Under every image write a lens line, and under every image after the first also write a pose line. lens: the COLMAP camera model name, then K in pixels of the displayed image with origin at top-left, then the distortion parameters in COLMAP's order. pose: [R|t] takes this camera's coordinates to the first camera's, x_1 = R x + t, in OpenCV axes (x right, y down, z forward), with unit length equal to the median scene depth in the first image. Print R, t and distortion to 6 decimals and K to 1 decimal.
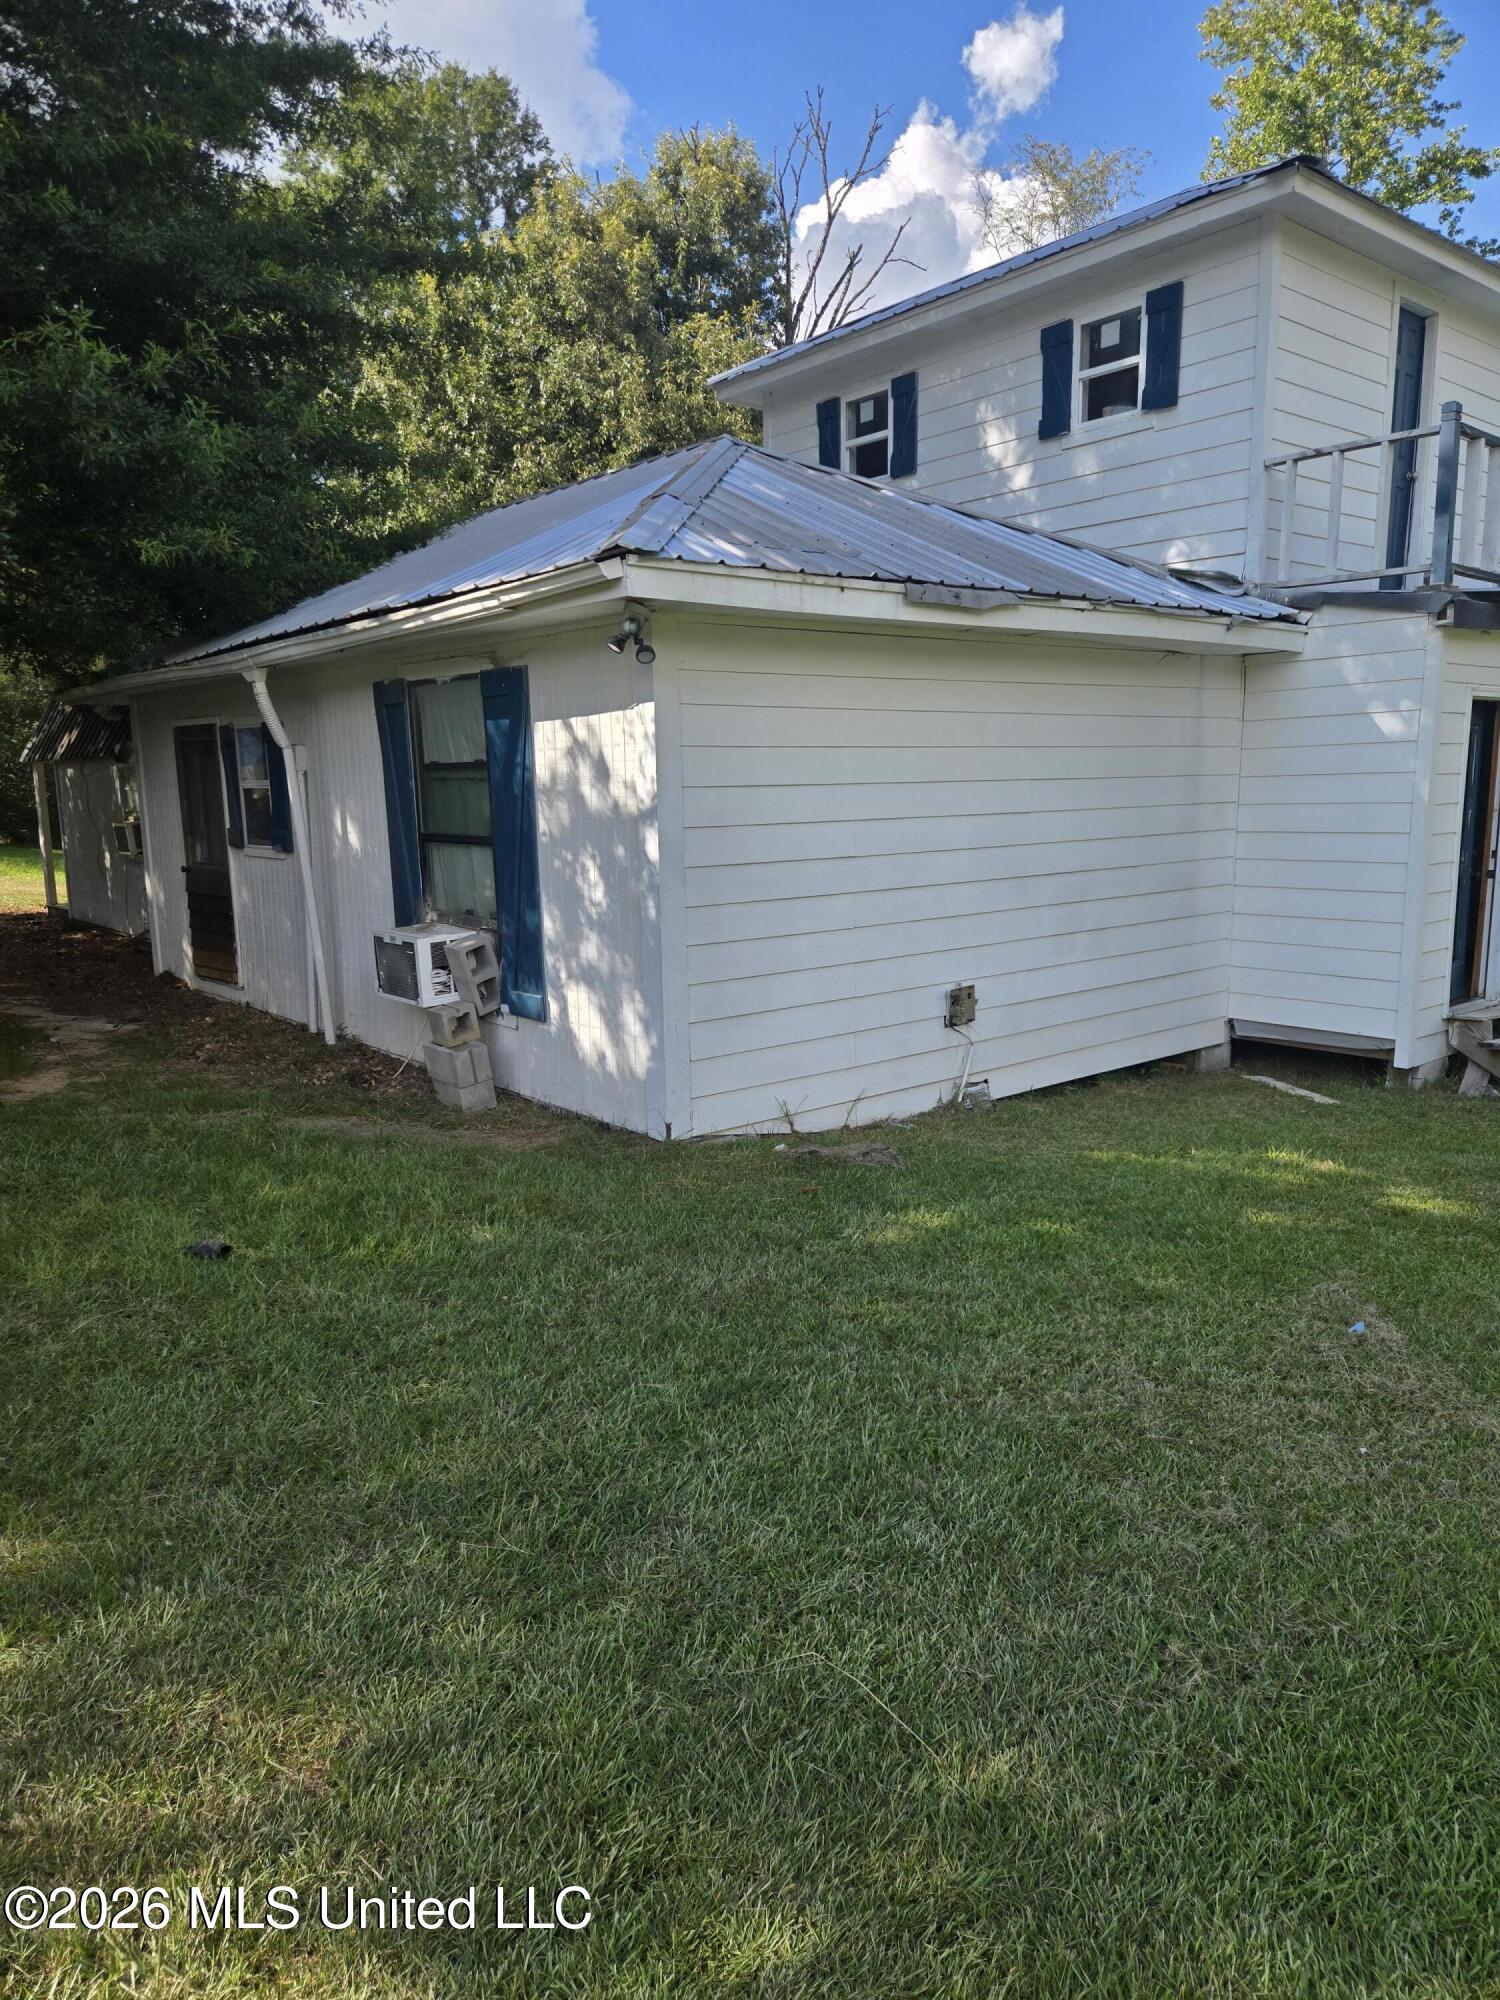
lens RADIAL K [[1361.9, 0, 750.0], [0, 1361.9, 1000.0], [0, 0, 1]] dist [0.006198, 0.000723]
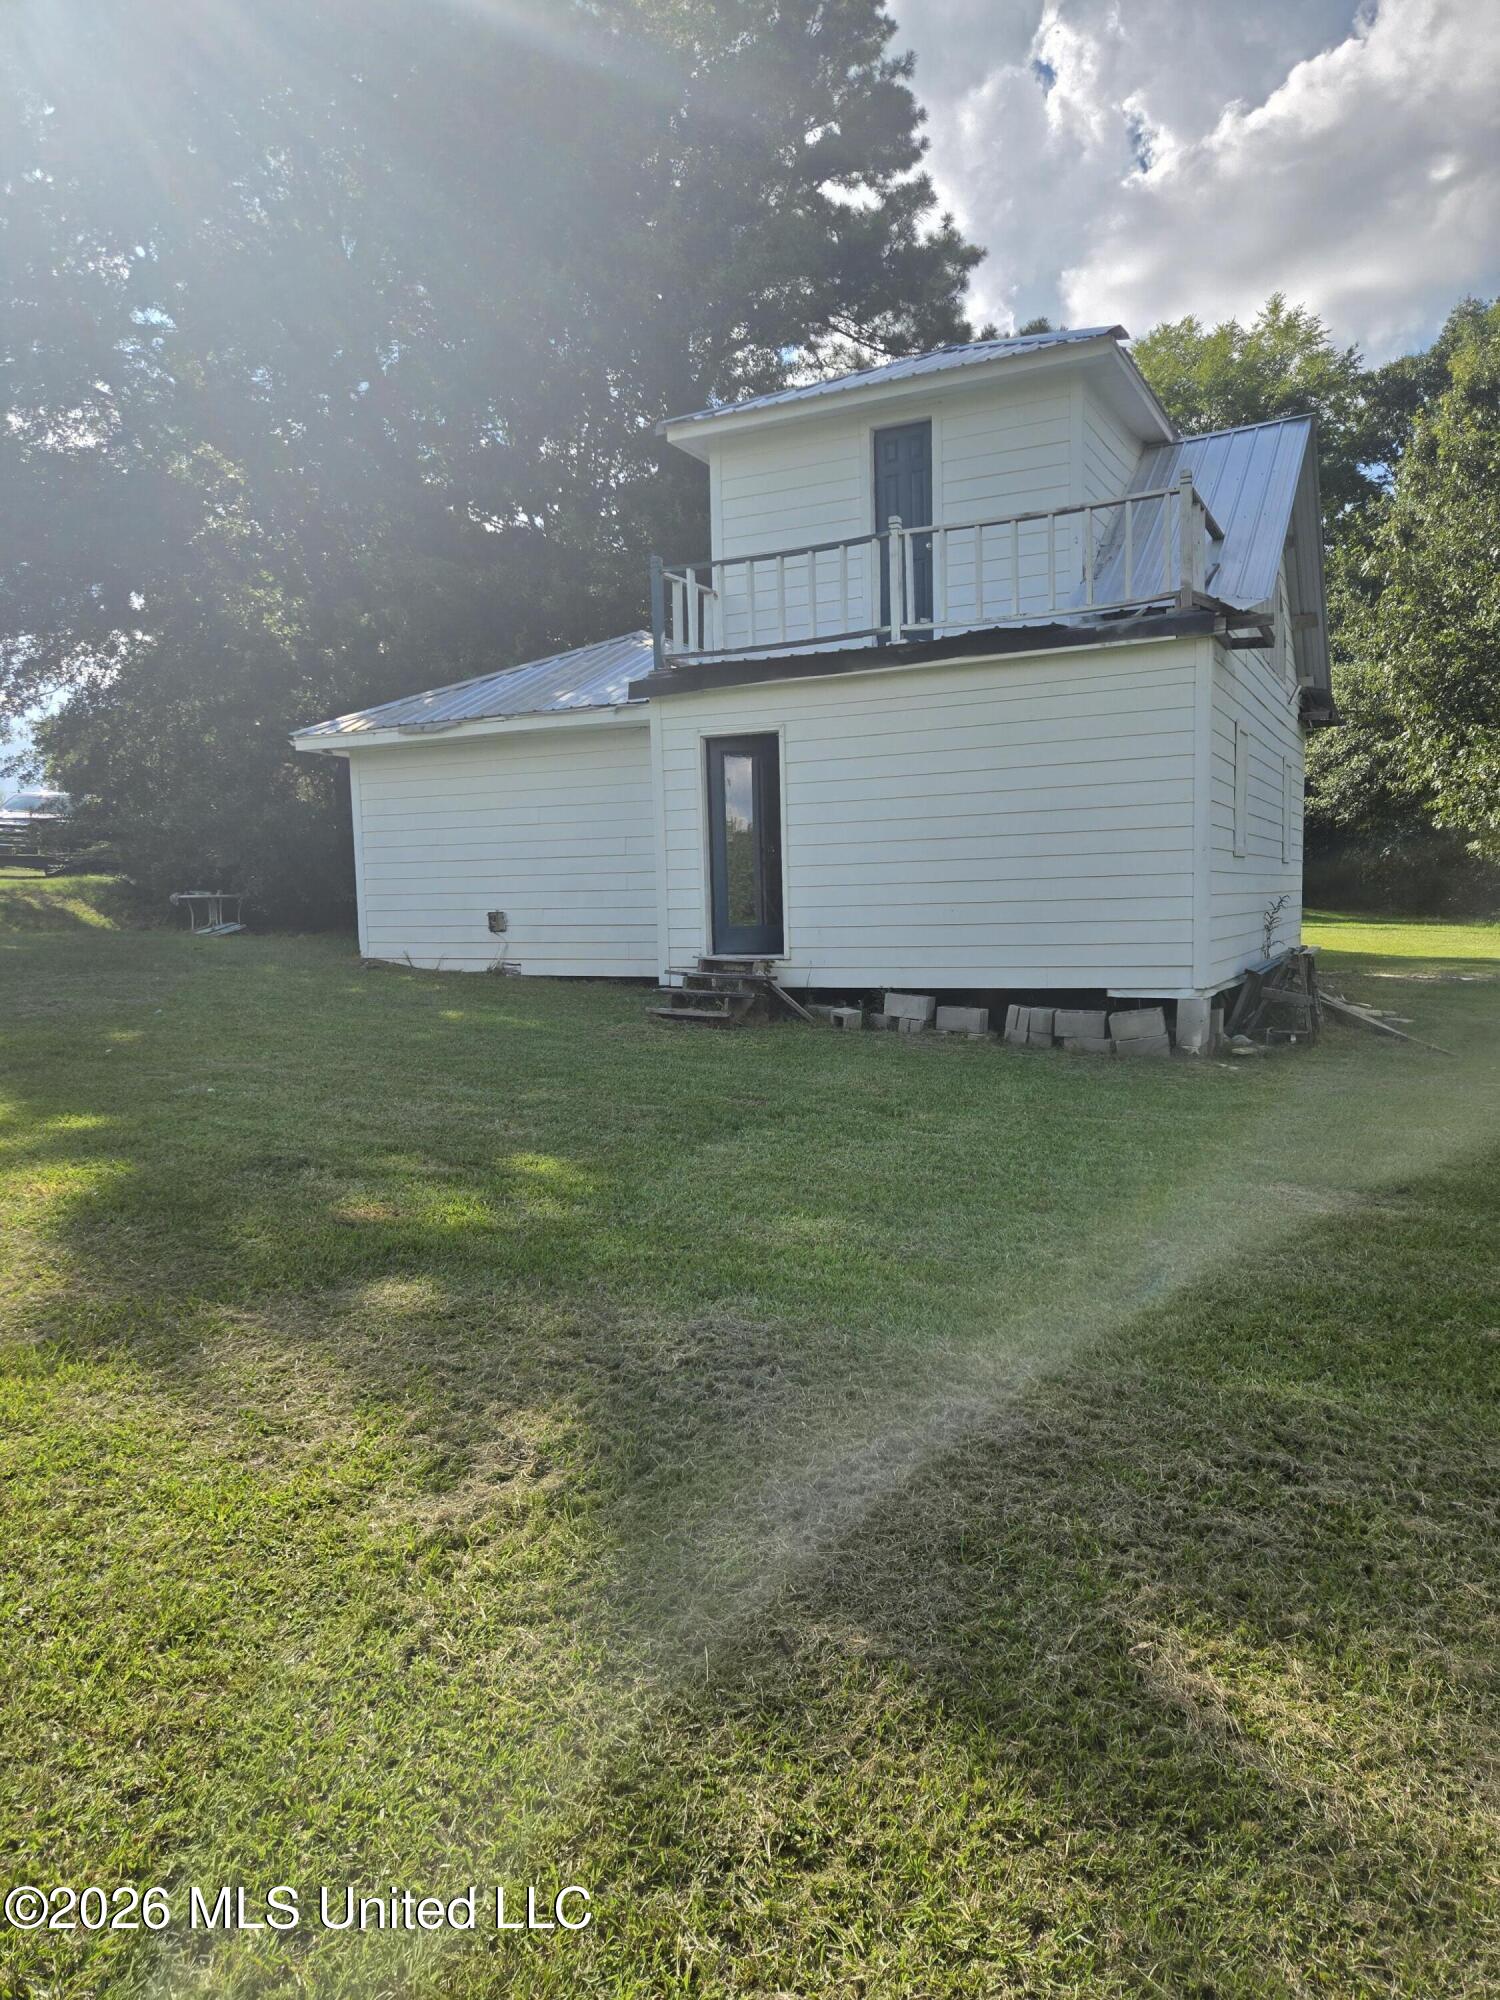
lens RADIAL K [[1361.9, 0, 750.0], [0, 1361.9, 1000.0], [0, 0, 1]] dist [0.006198, 0.000723]
pose [[0.416424, 0.092170, -0.904486, 2.100498], [-0.122572, 0.991457, 0.044601, -0.016038], [0.900870, 0.092292, 0.424164, 0.496205]]
